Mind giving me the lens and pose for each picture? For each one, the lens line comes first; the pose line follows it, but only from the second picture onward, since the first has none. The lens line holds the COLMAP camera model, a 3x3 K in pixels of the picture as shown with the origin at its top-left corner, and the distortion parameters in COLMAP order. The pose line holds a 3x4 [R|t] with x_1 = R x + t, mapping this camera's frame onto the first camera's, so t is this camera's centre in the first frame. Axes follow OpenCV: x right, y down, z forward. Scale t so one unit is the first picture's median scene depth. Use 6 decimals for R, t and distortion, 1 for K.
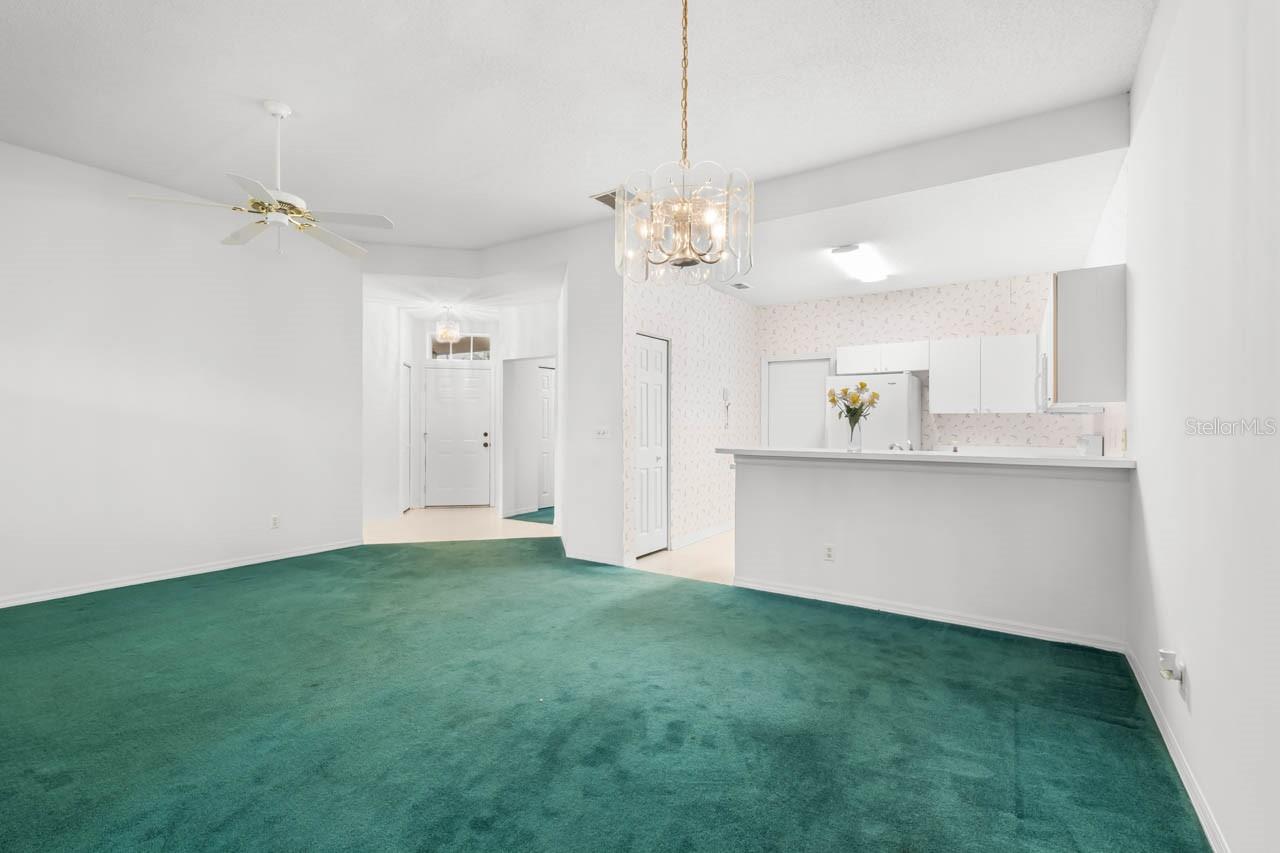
lens RADIAL K [[585.6, 0, 643.6], [0, 585.6, 411.8], [0, 0, 1]] dist [0.001346, -0.000233]
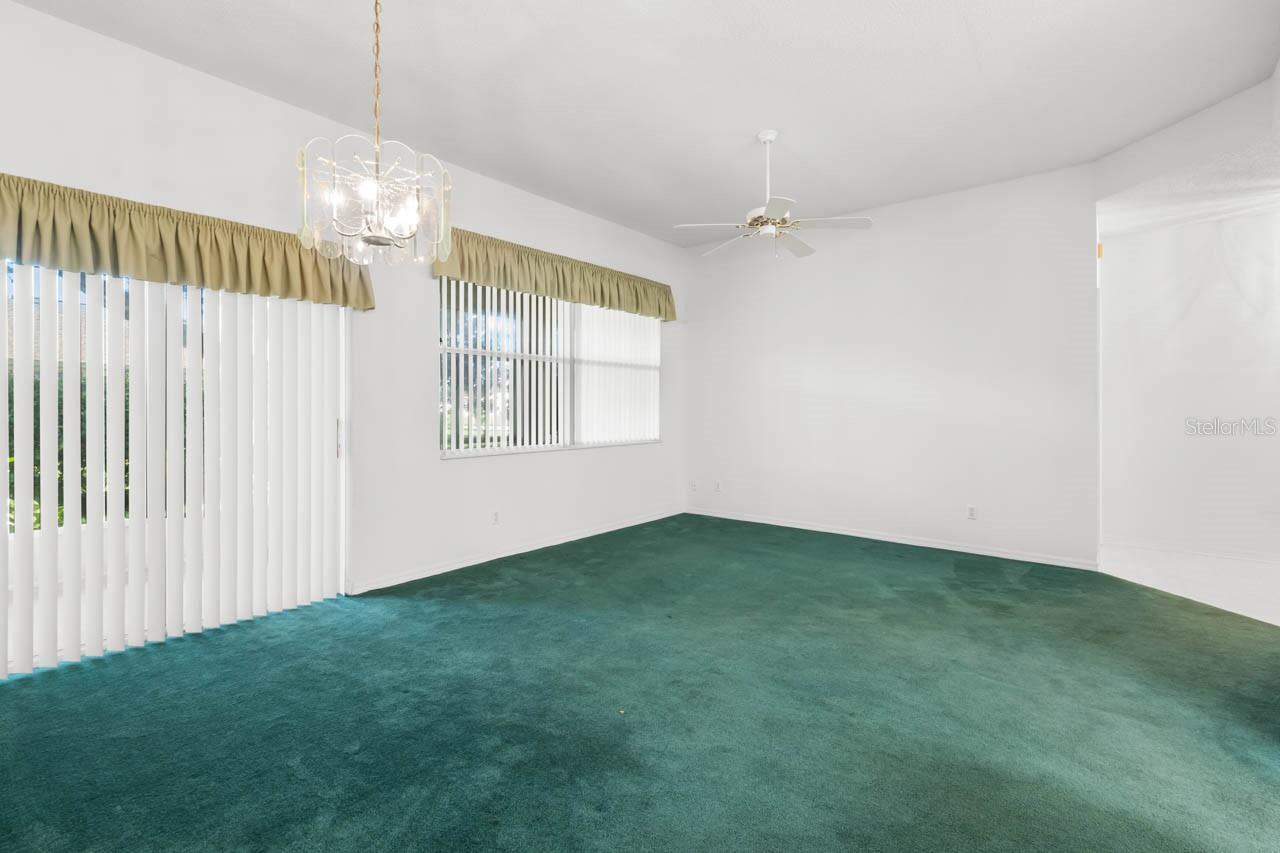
lens RADIAL K [[585.6, 0, 643.6], [0, 585.6, 411.8], [0, 0, 1]] dist [0.001346, -0.000233]
pose [[-0.147889, -0.002310, -0.989001, 0.328601], [0.029210, 0.999551, -0.006702, 0.015339], [0.988573, -0.029879, -0.147755, 0.540681]]
